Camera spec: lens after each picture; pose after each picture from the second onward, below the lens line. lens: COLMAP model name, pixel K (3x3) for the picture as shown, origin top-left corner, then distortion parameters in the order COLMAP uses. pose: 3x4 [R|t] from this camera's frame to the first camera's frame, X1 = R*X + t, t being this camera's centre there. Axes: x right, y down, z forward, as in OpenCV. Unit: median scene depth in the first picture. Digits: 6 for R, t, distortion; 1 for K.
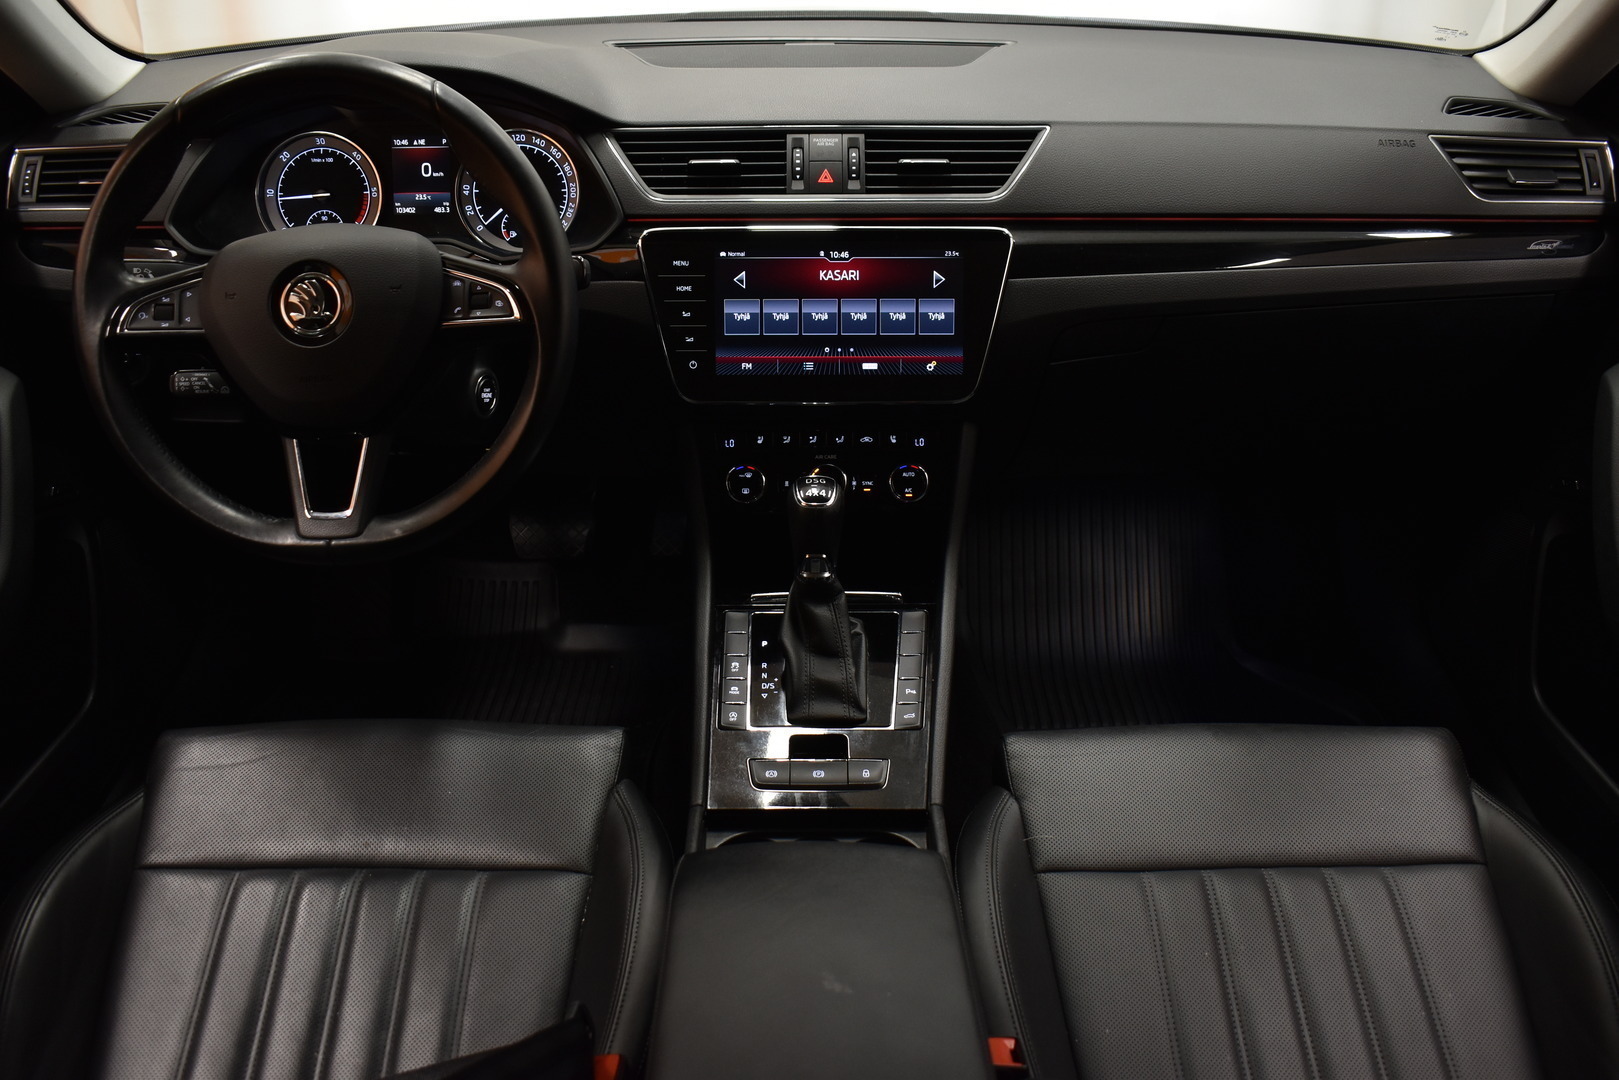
lens RADIAL K [[1472.9, 0, 805.9], [0, 1472.9, 538.4], [0, 0, 1]] dist [-0.086718, 0.014433]
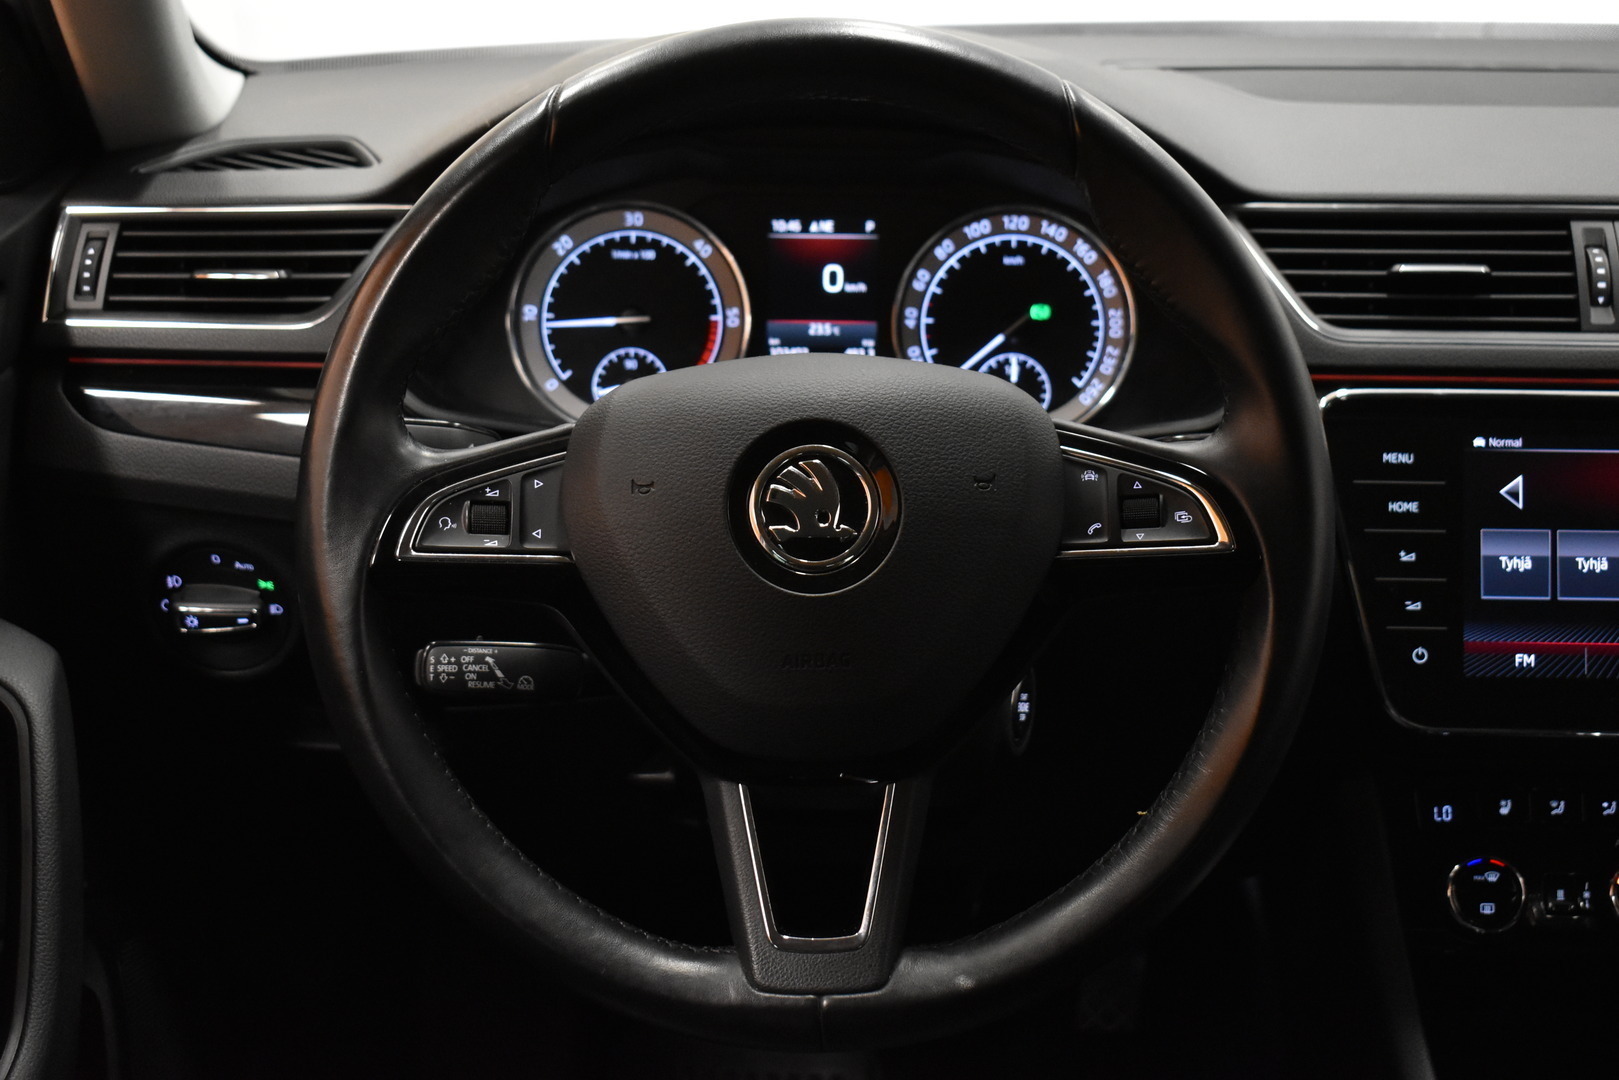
lens RADIAL K [[2477.2, 0, 807.1], [0, 2477.2, 545.3], [0, 0, 1]] dist [-0.023651, 0.000000]
pose [[0.999792, 0.016582, -0.011855, -0.275080], [-0.018423, 0.983964, -0.177414, -0.000035], [0.008723, 0.177595, 0.984065, 0.147993]]
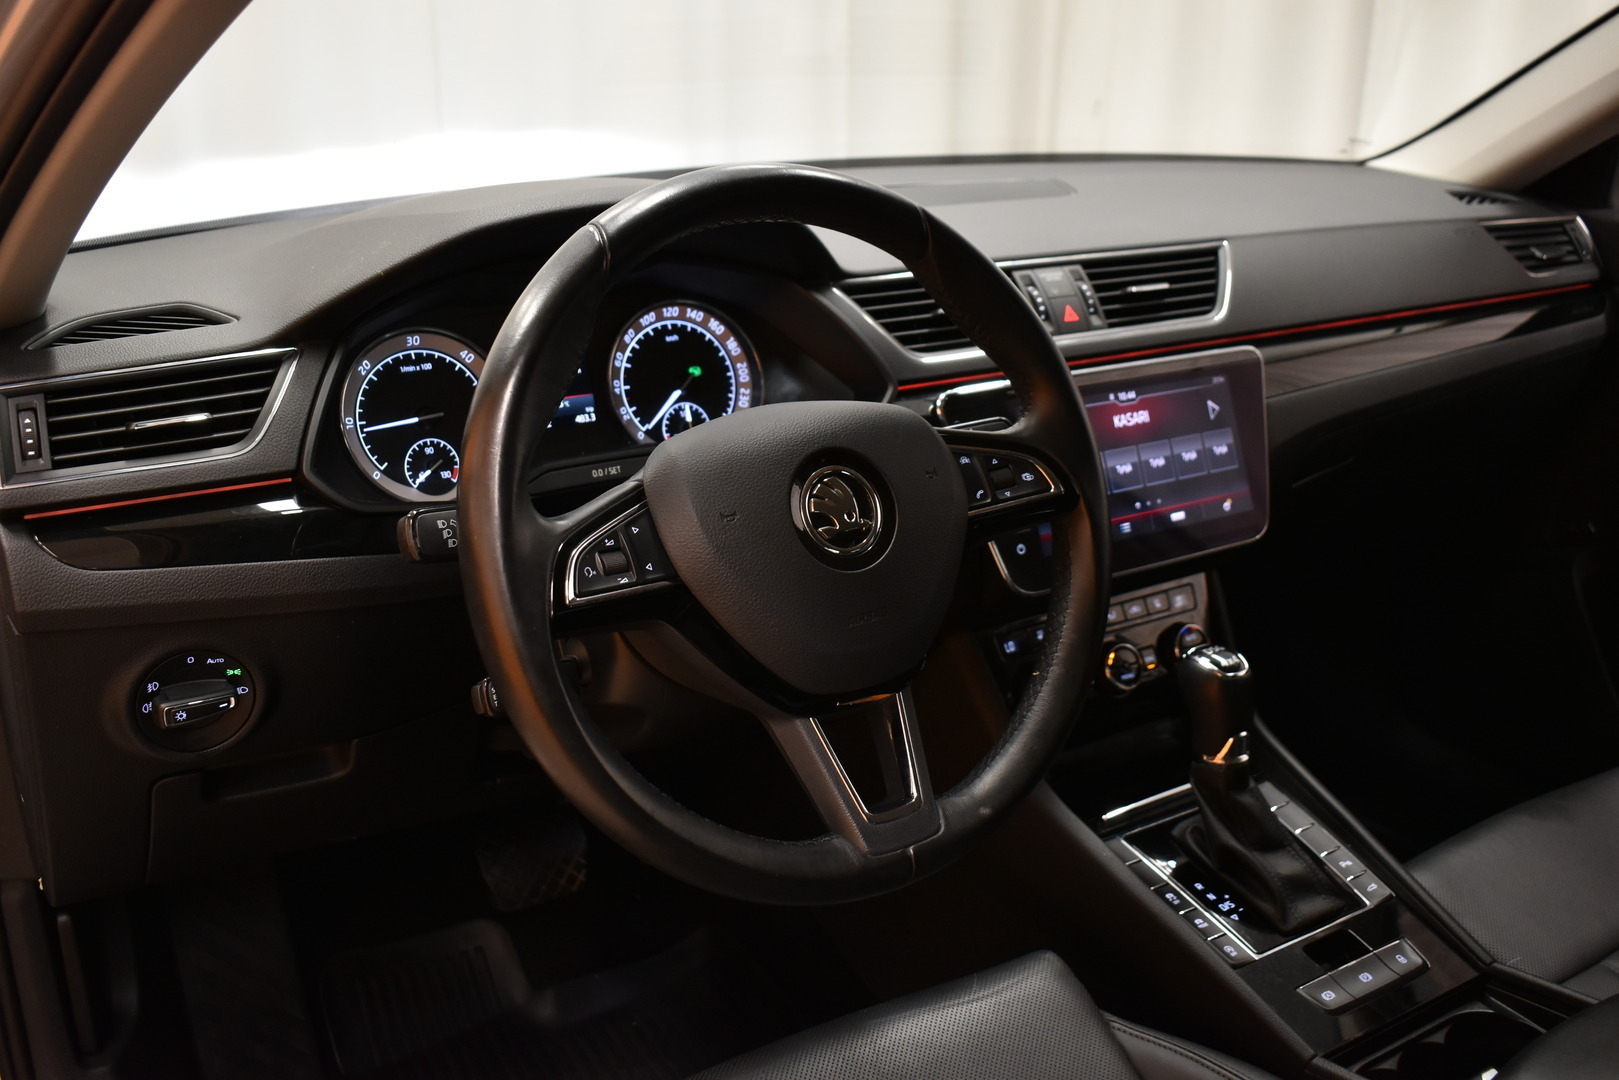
lens RADIAL K [[1608.1, 0, 819.1], [0, 1608.1, 530.7], [0, 0, 1]] dist [-0.065907, 0.000000]
pose [[0.836091, -0.162692, 0.523911, -0.621052], [0.253859, 0.961350, -0.106593, -0.061142], [-0.486320, 0.222121, 0.845077, 0.301990]]
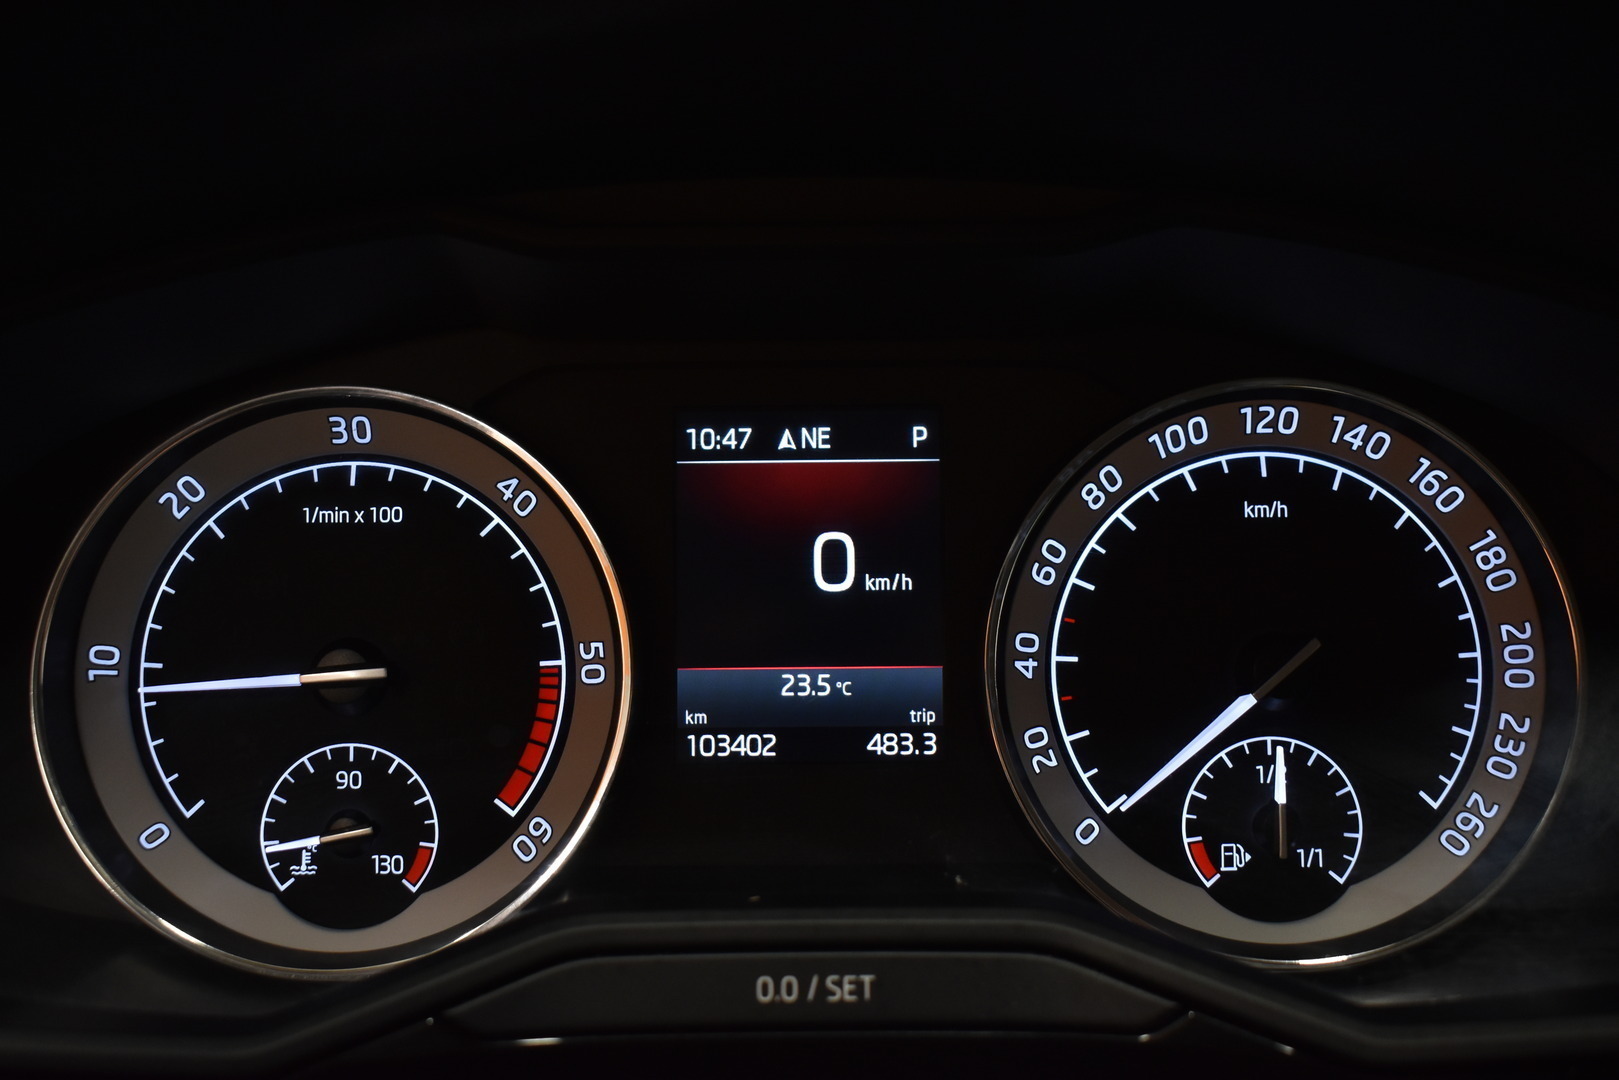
lens RADIAL K [[1806.6, 0, 815.1], [0, 1806.6, 534.8], [0, 0, 1]] dist [-0.075724, 0.000000]
pose [[0.999978, -0.005862, 0.003247, -0.281983], [0.006503, 0.965773, -0.259307, -0.199500], [-0.001616, 0.259322, 0.965789, 0.787148]]
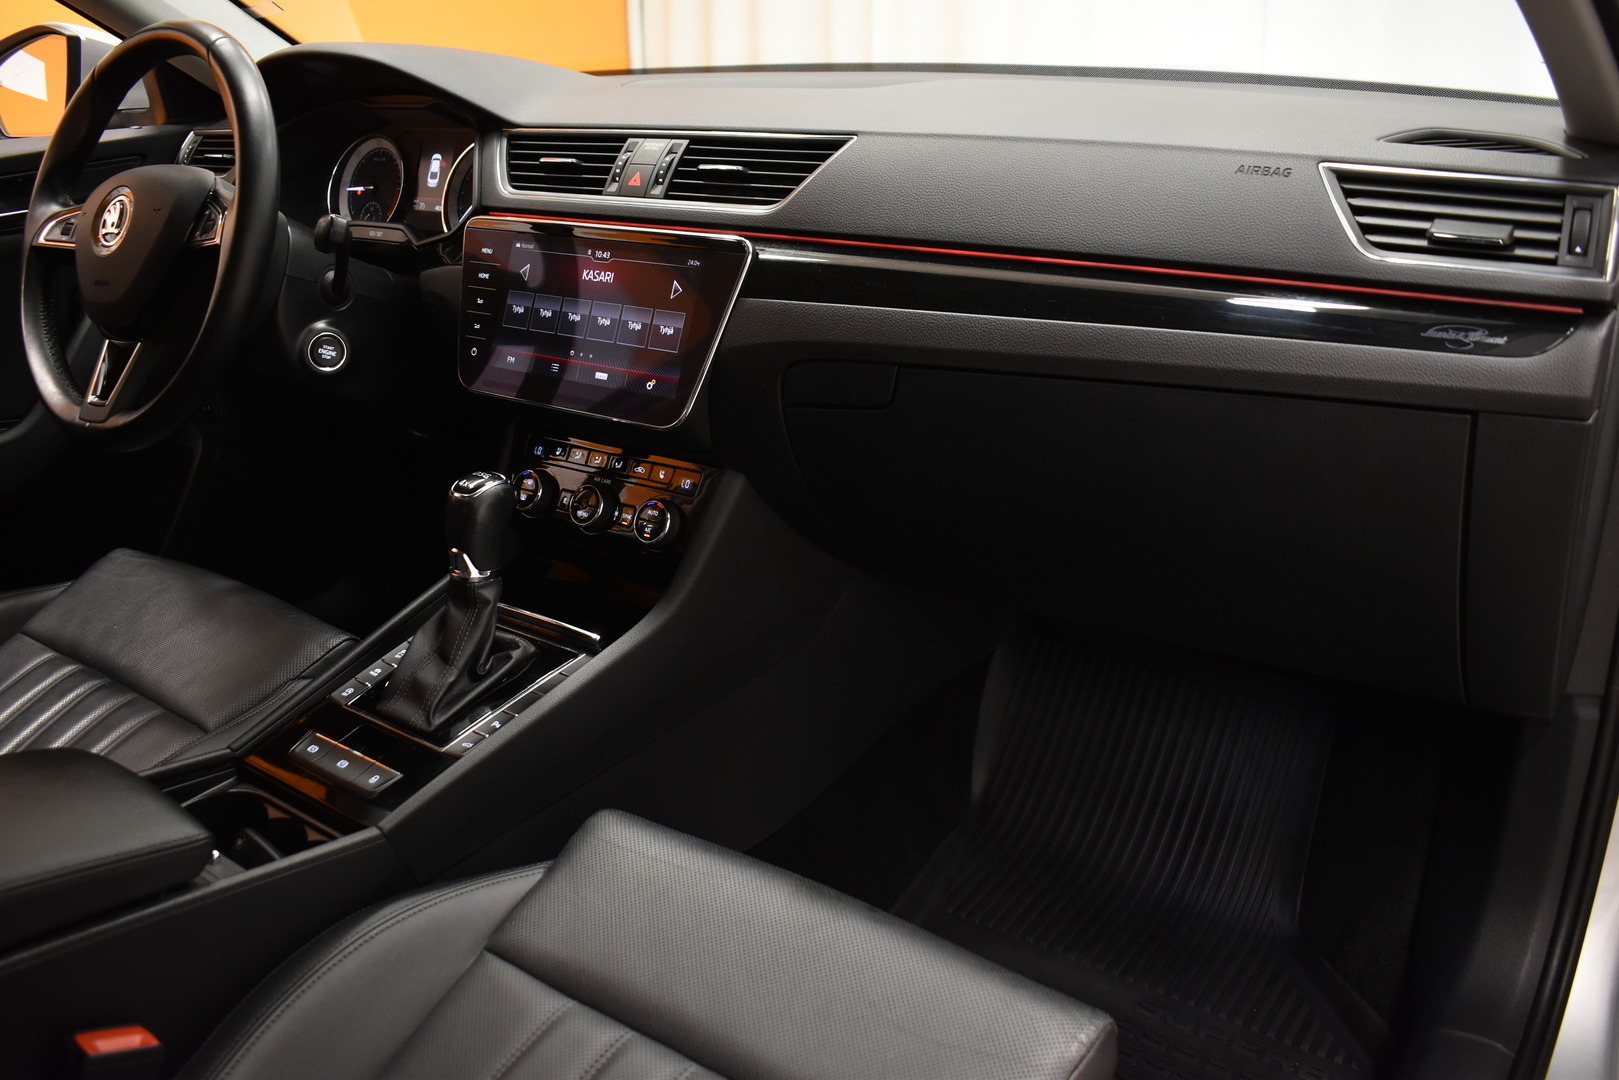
lens RADIAL K [[1350.0, 0, 814.4], [0, 1350.0, 525.0], [0, 0, 1]] dist [-0.077068, -0.002160]
pose [[0.803479, 0.192693, -0.563286, 0.628651], [-0.273344, 0.959947, -0.061515, -0.012969], [0.528871, 0.203397, 0.823969, 0.395617]]
